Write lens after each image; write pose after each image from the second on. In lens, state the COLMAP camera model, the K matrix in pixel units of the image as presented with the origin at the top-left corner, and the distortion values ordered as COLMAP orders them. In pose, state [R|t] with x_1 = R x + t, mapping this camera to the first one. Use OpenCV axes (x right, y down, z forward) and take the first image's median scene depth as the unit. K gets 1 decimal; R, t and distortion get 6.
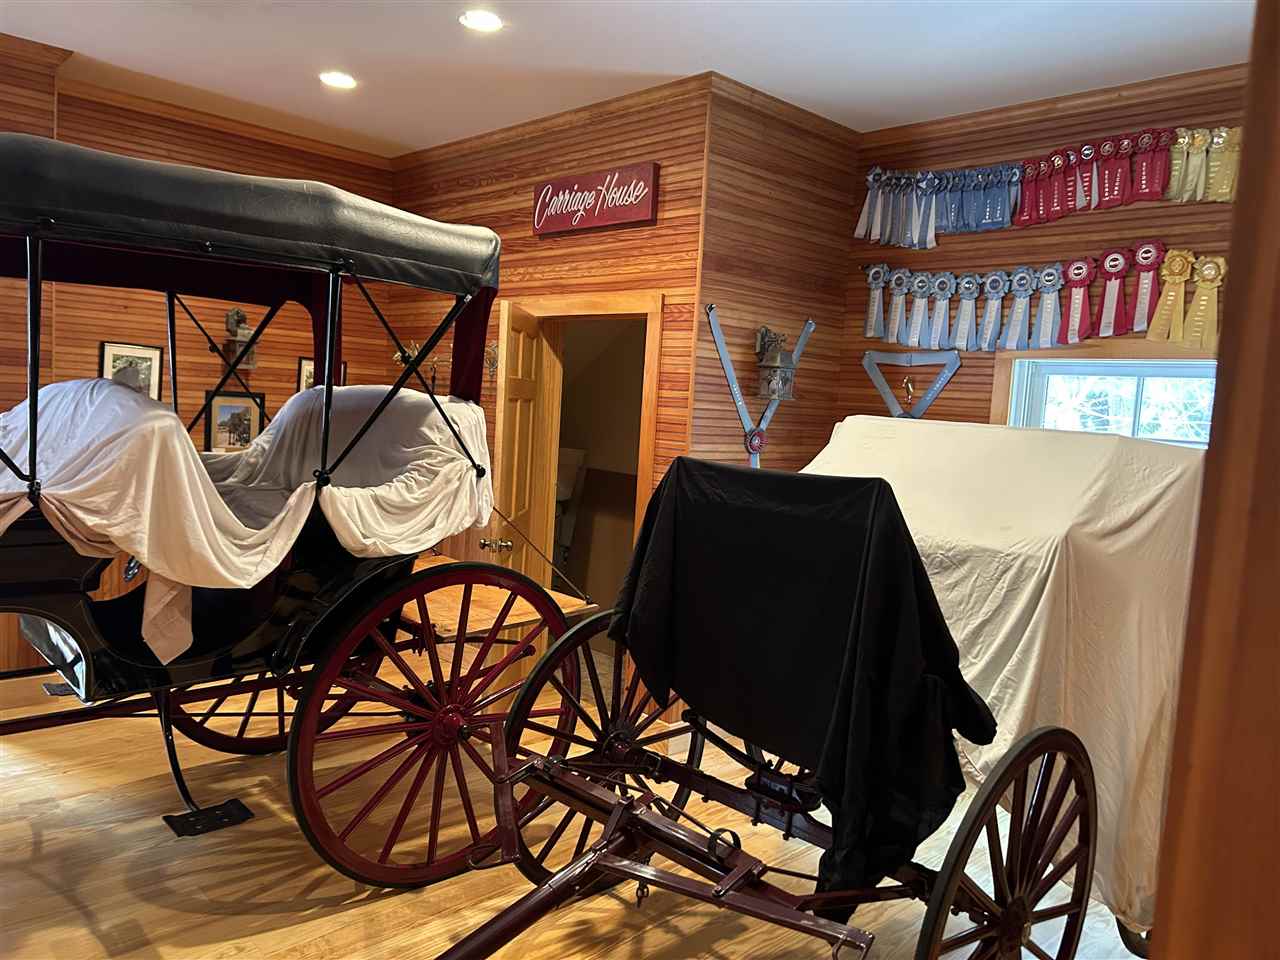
lens RADIAL K [[969.3, 0, 641.1], [0, 969.3, 486.3], [0, 0, 1]] dist [0.007929, -0.000652]
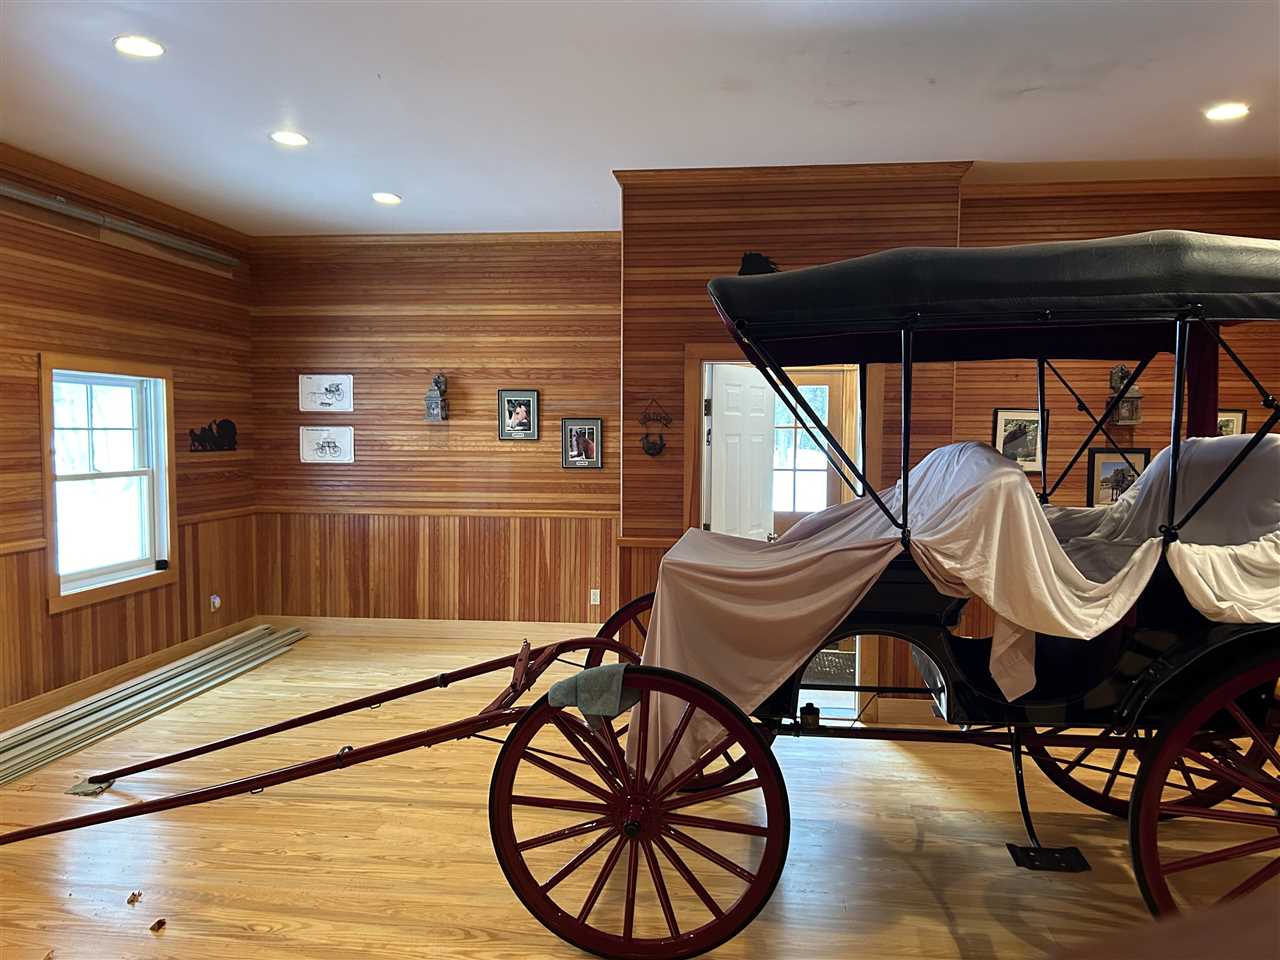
lens RADIAL K [[960.4, 0, 640.5], [0, 960.4, 489.8], [0, 0, 1]] dist [0.048984, -0.056244]
pose [[0.624530, -0.008374, -0.780956, 0.078493], [-0.036241, 0.998555, -0.039688, 0.004271], [0.780160, 0.053089, 0.623324, -0.005929]]
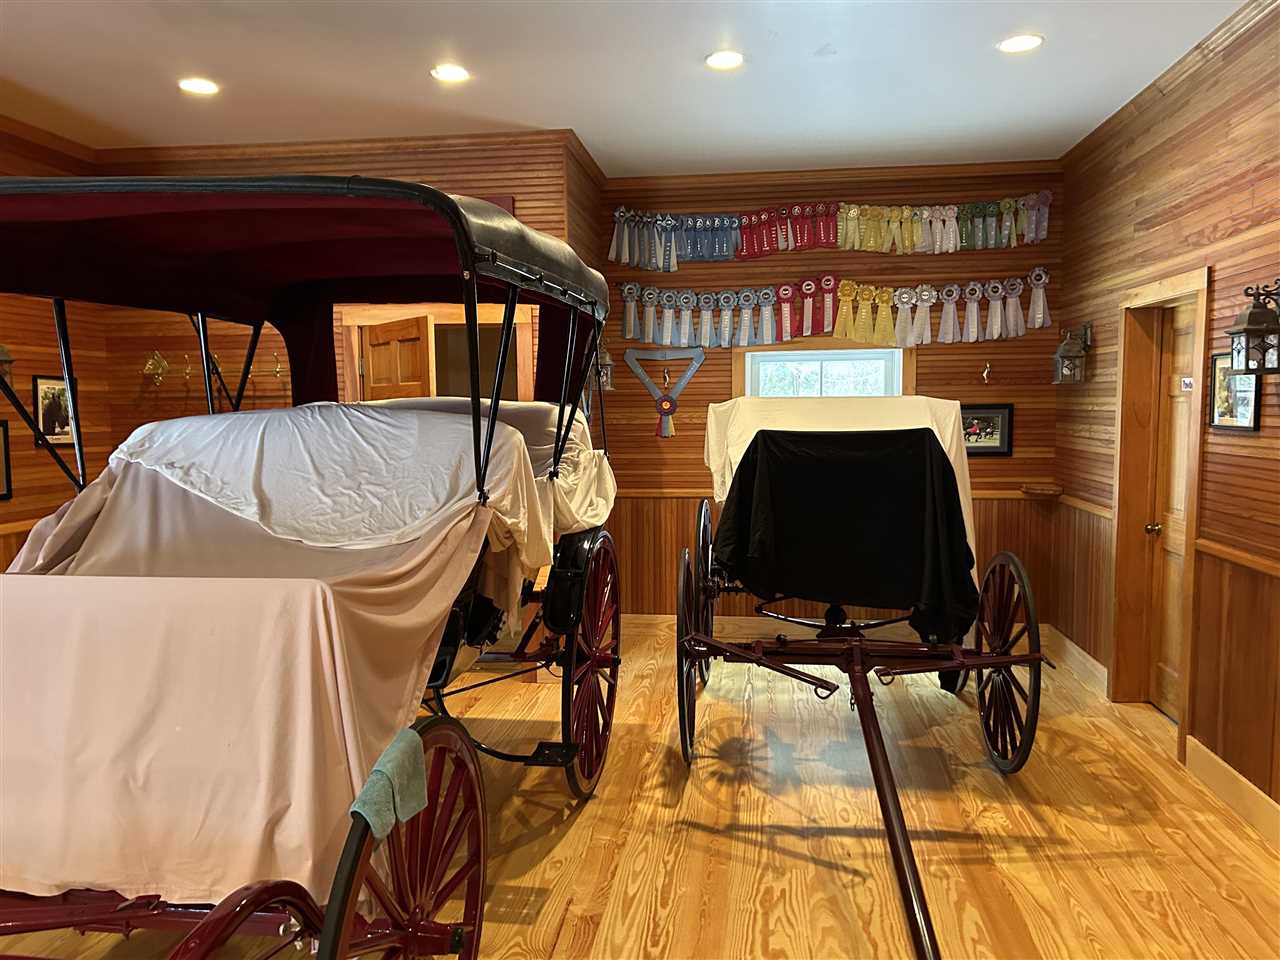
lens RADIAL K [[960.4, 0, 640.5], [0, 960.4, 489.8], [0, 0, 1]] dist [0.048984, -0.056244]
pose [[0.780437, -0.122739, 0.613069, -0.769202], [0.111354, 0.992152, 0.056880, -0.034101], [-0.615239, 0.023877, 0.787979, -0.022367]]
